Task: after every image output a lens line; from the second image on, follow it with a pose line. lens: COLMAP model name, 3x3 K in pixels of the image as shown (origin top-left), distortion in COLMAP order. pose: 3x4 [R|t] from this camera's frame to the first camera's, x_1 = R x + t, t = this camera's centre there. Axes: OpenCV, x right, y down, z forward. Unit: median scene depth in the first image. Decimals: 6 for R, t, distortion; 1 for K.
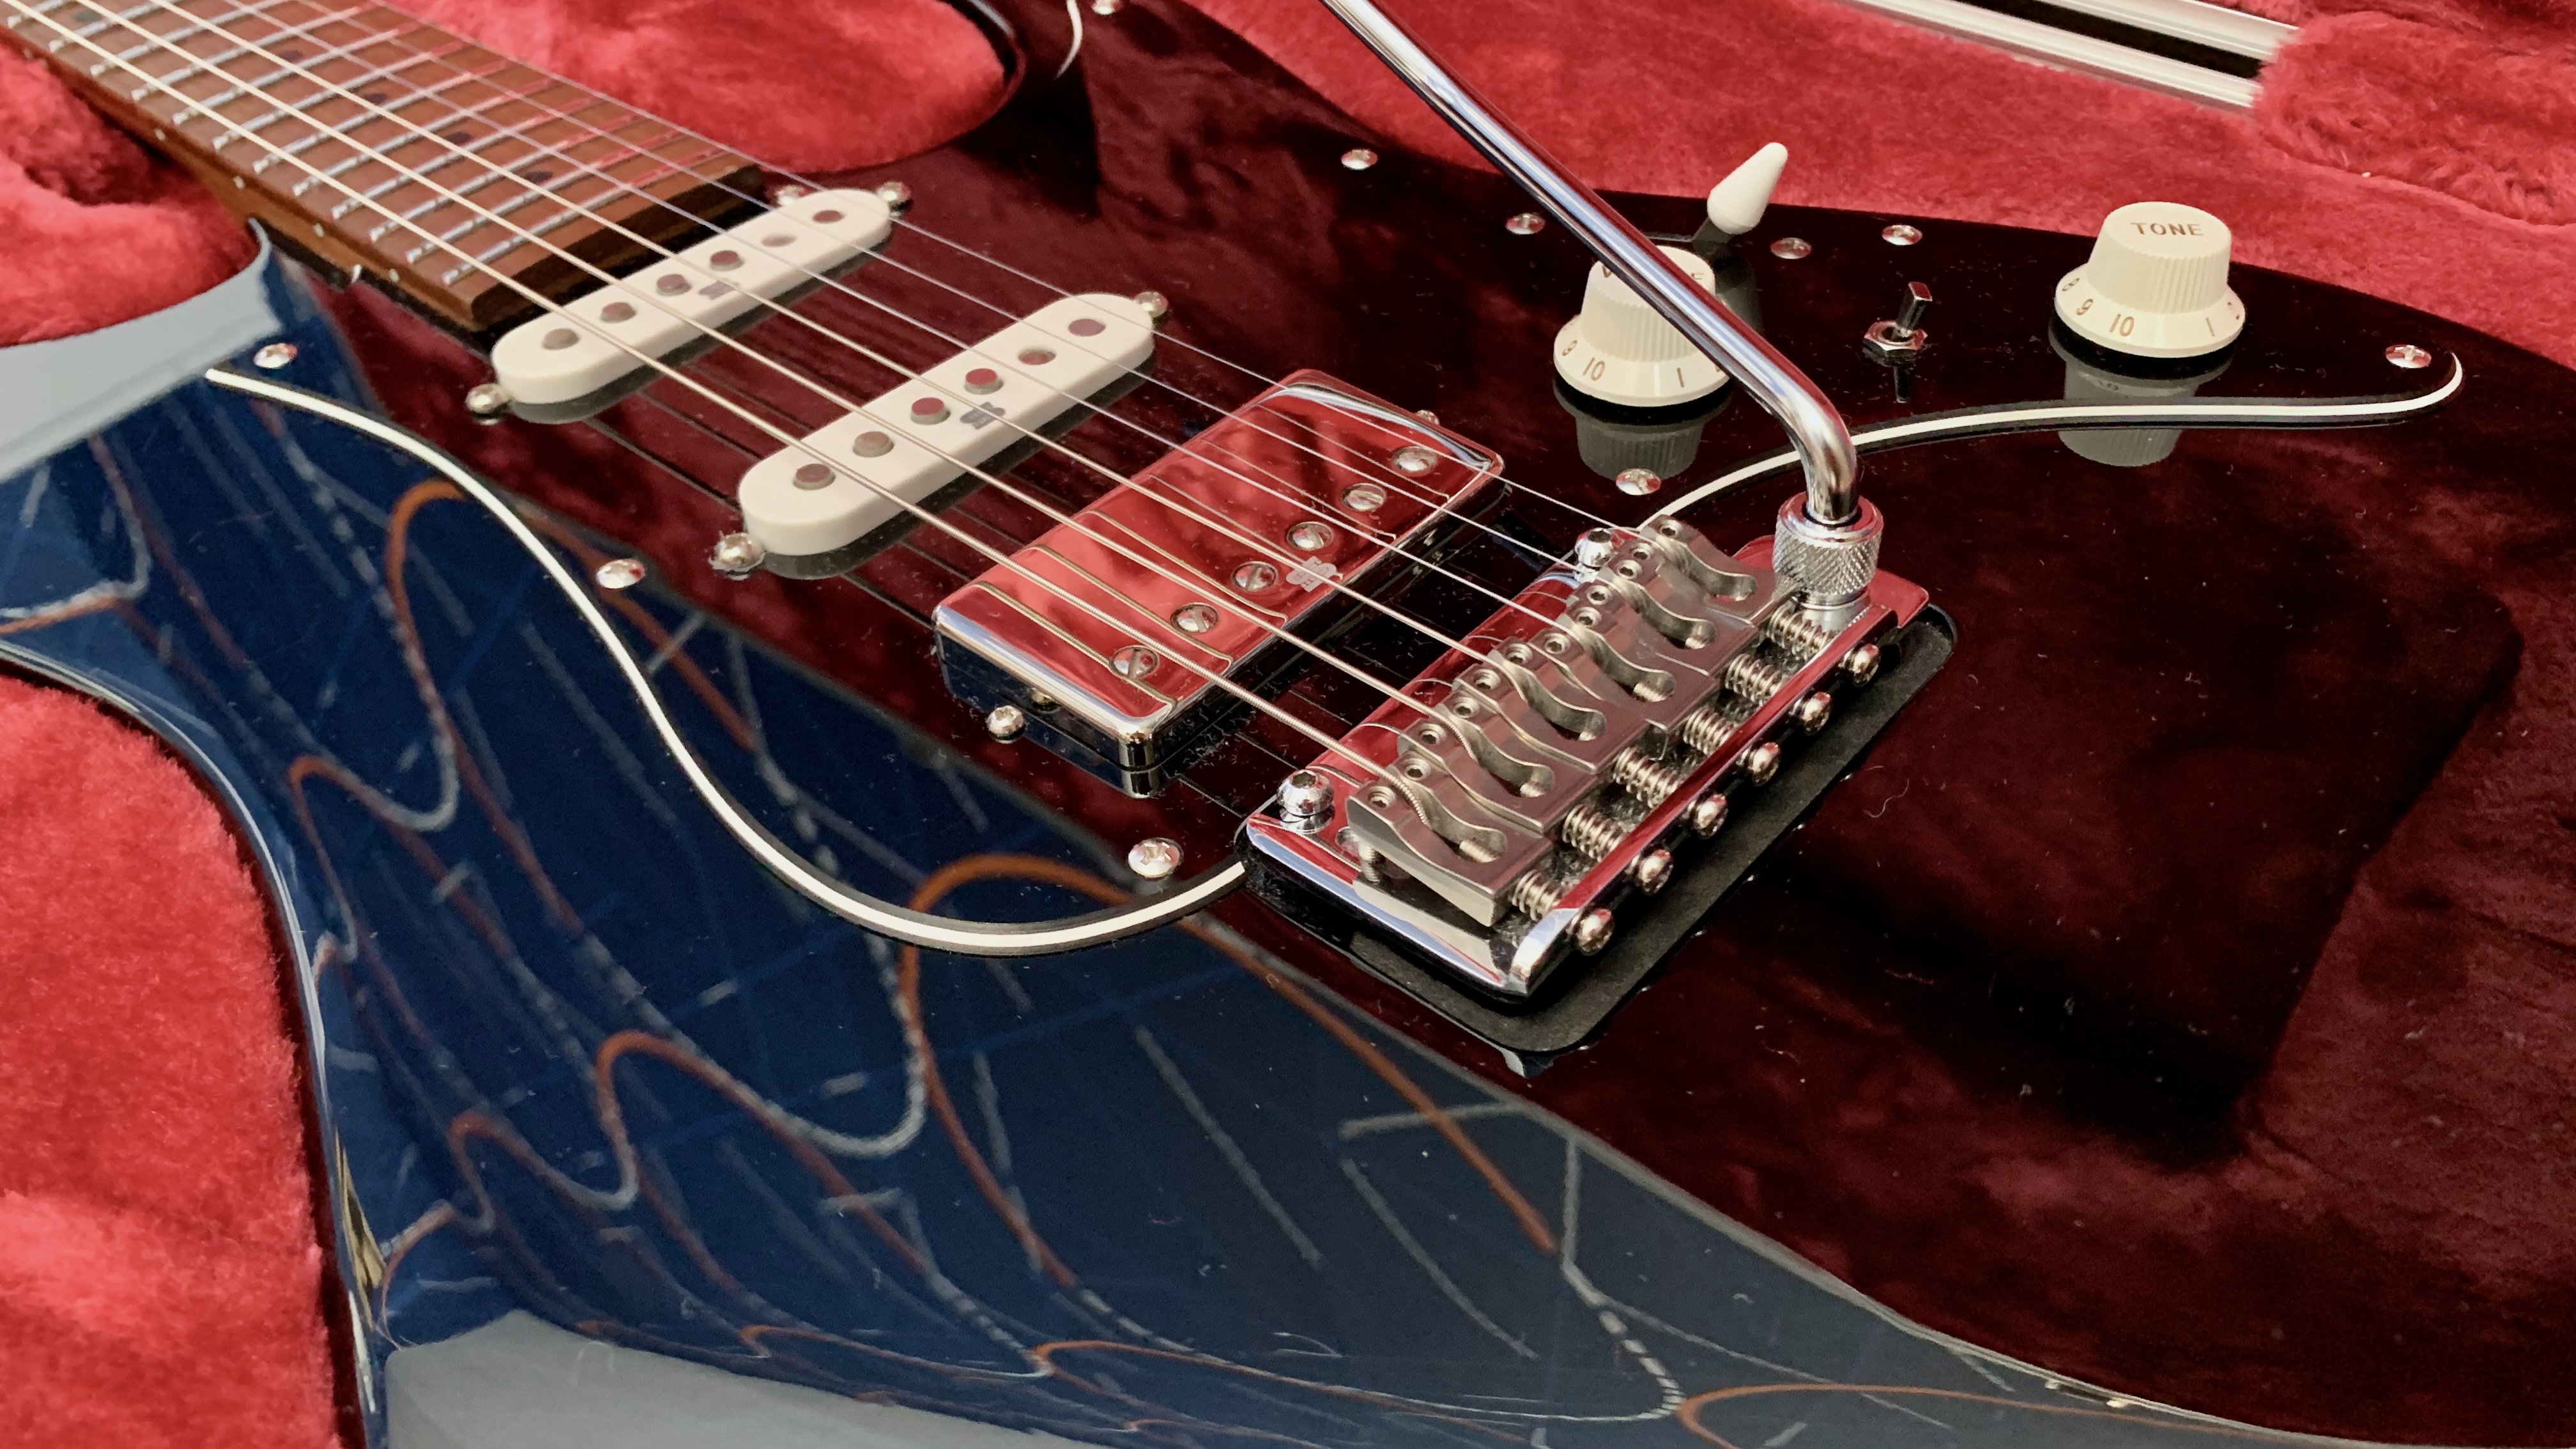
lens RADIAL K [[2067.3, 0, 1336.2], [0, 2067.3, 736.1], [0, 0, 1]] dist [-0.023339, -0.001718]
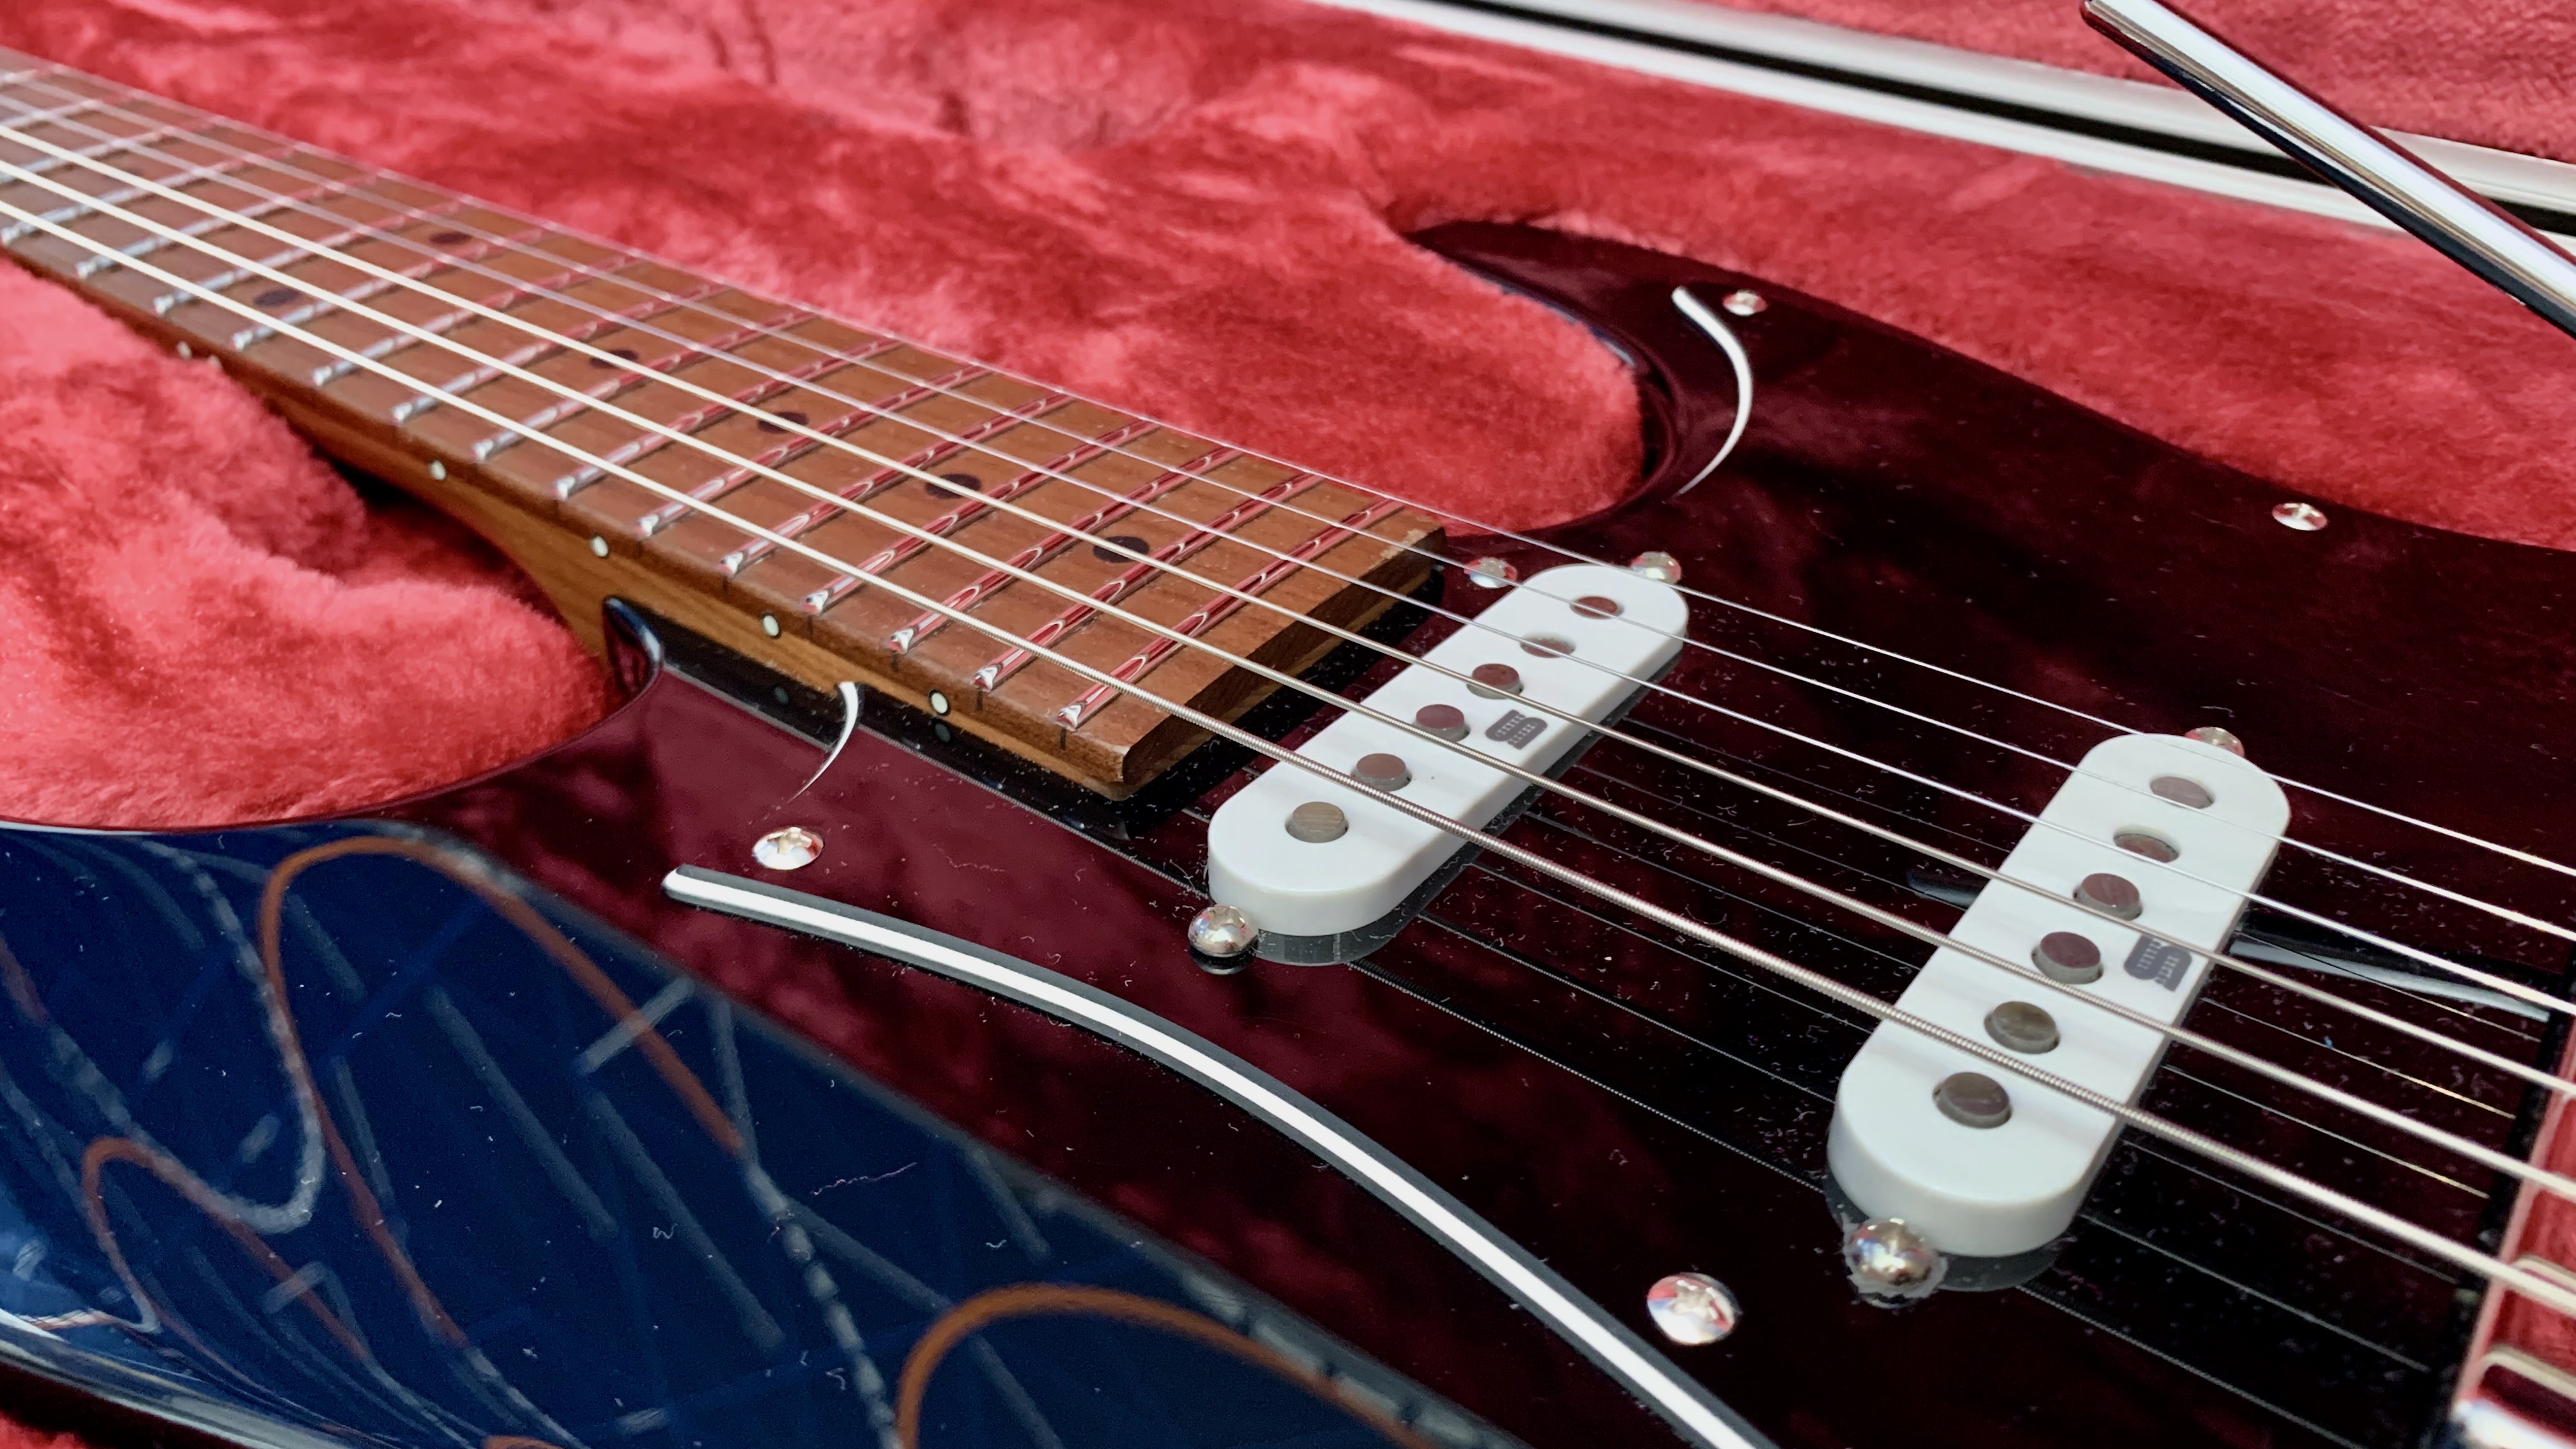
lens RADIAL K [[2067.3, 0, 1332.0], [0, 2067.3, 674.6], [0, 0, 1]] dist [-0.023339, -0.001718]
pose [[0.994482, -0.009242, 0.104499, -0.411530], [0.026416, 0.986076, -0.164184, -0.129400], [-0.101526, 0.166038, 0.980879, 0.379519]]
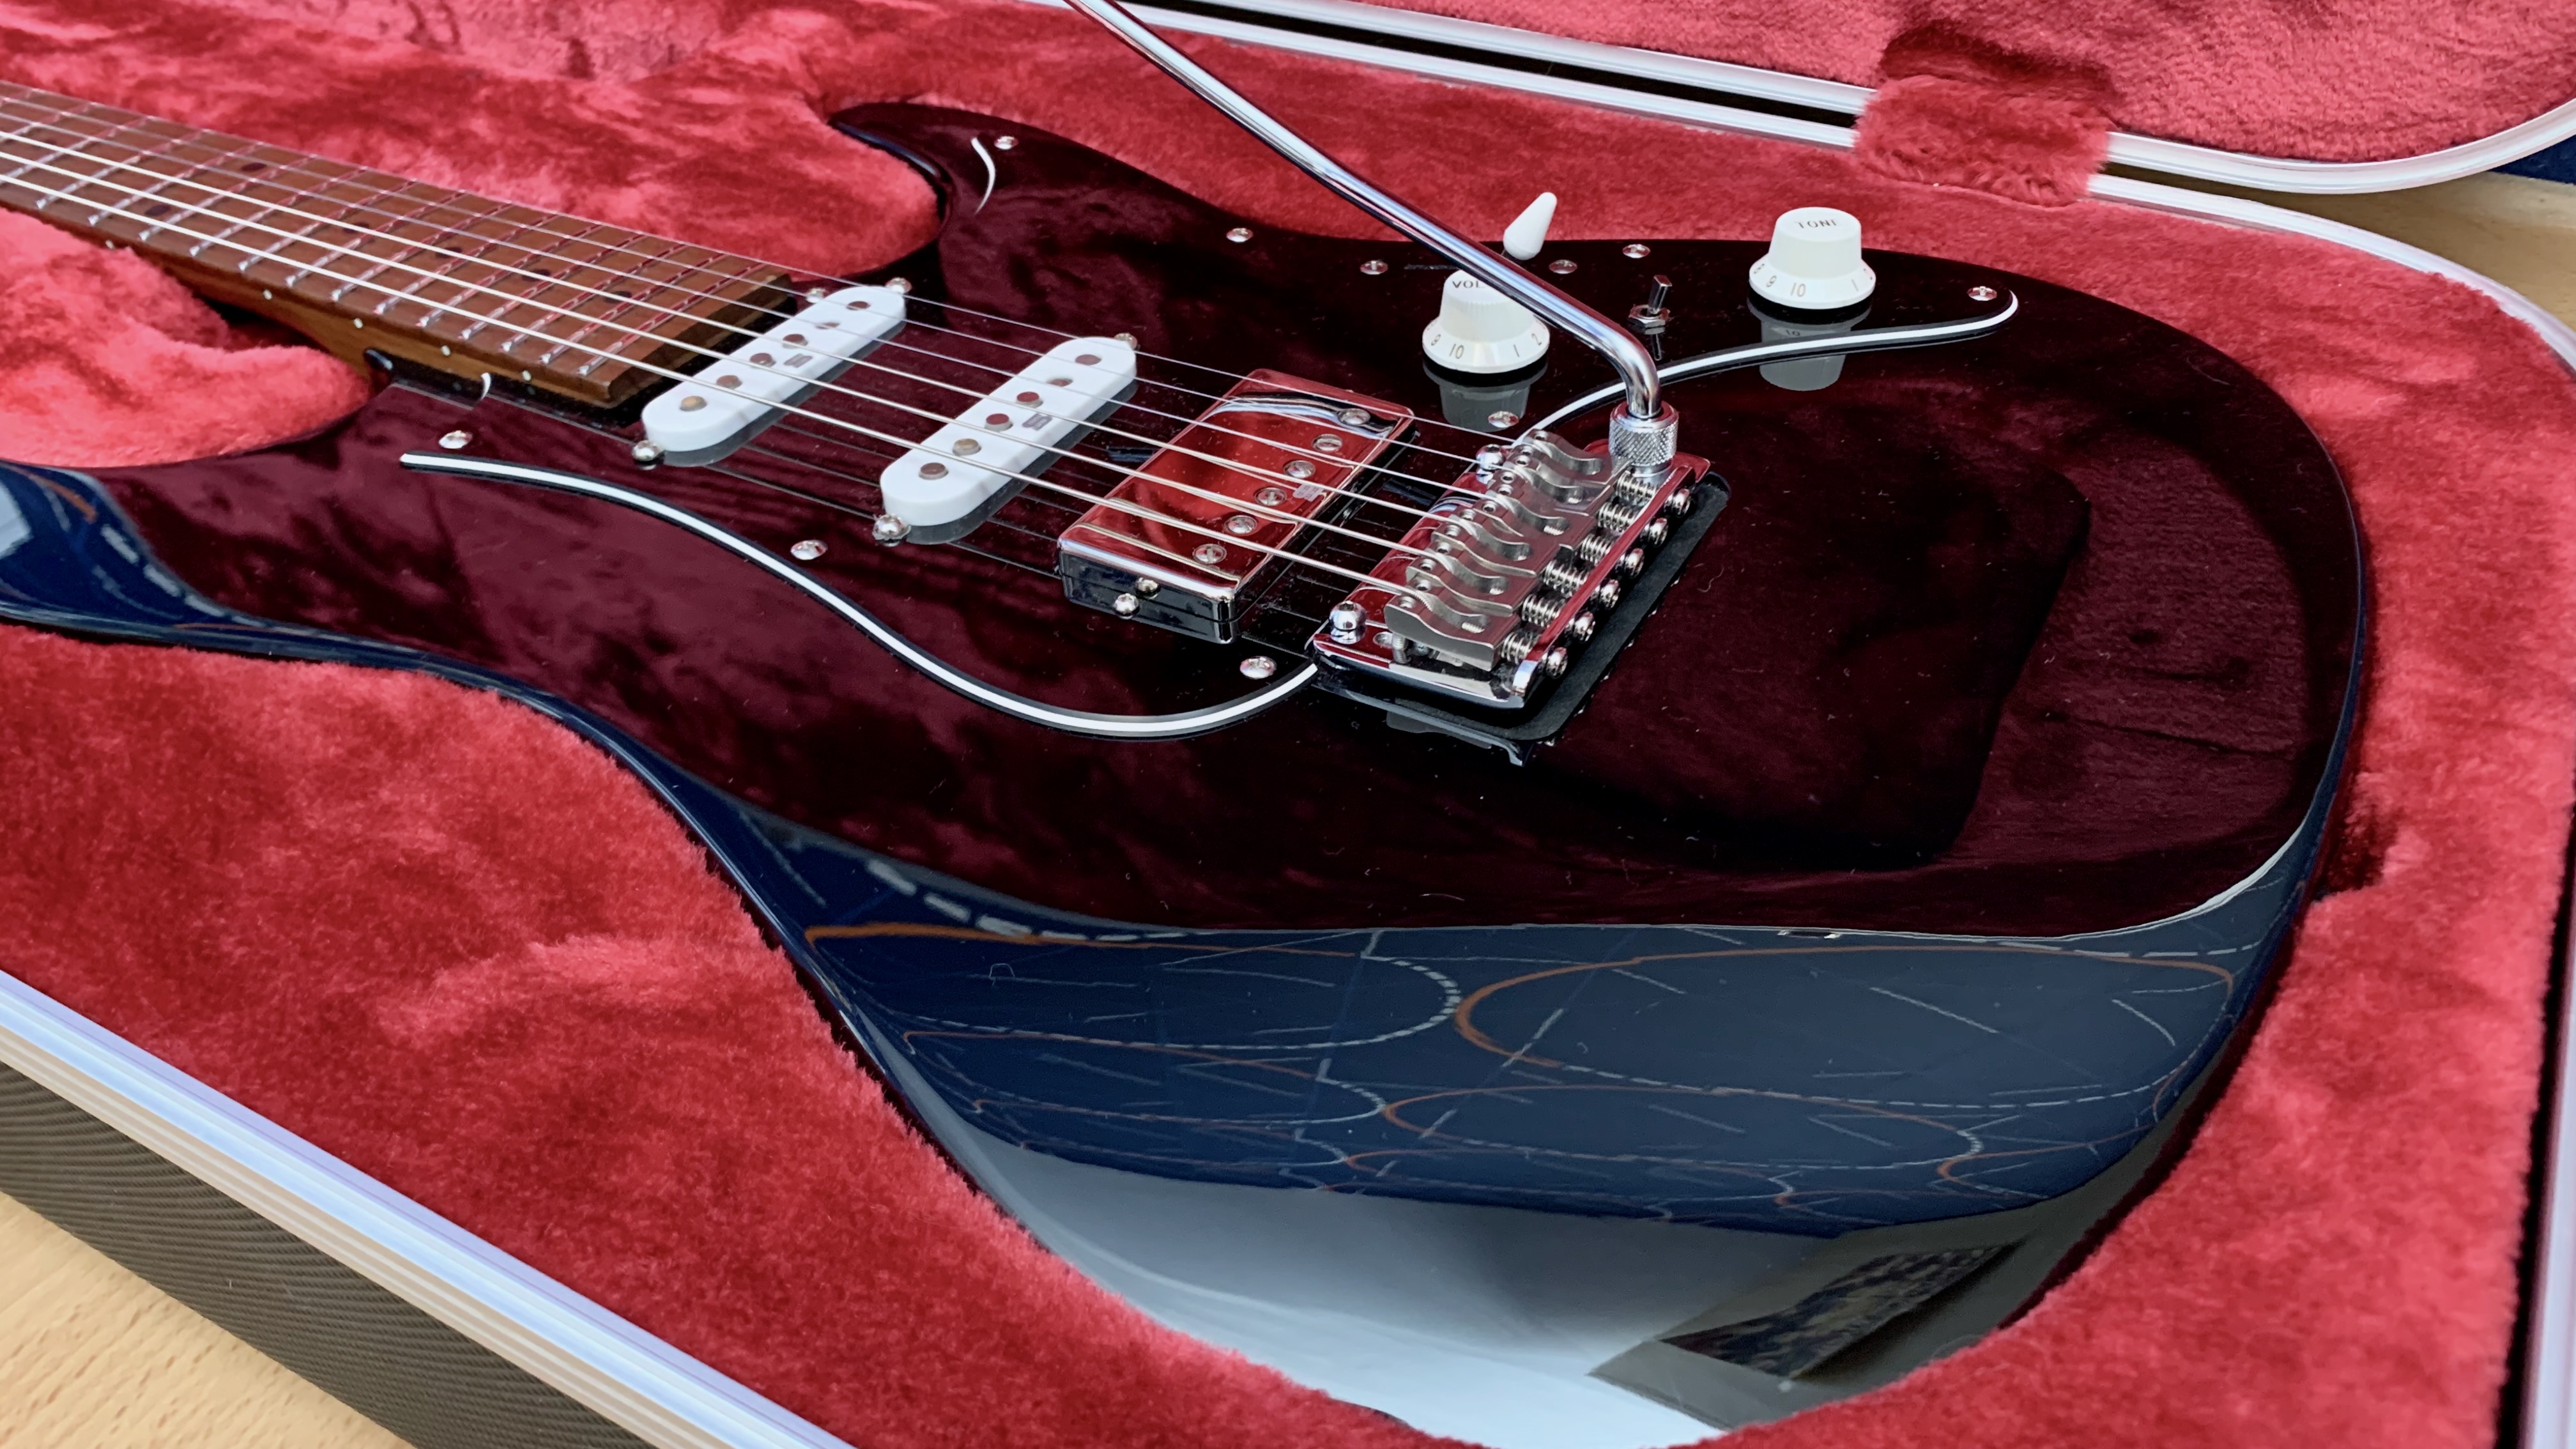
lens RADIAL K [[2067.3, 0, 1318.0], [0, 2067.3, 713.8], [0, 0, 1]] dist [-0.023339, -0.001718]
pose [[0.981038, -0.114947, 0.156051, -0.198832], [0.126571, 0.989713, -0.066687, 0.139473], [-0.146780, 0.085174, 0.985495, -0.343750]]
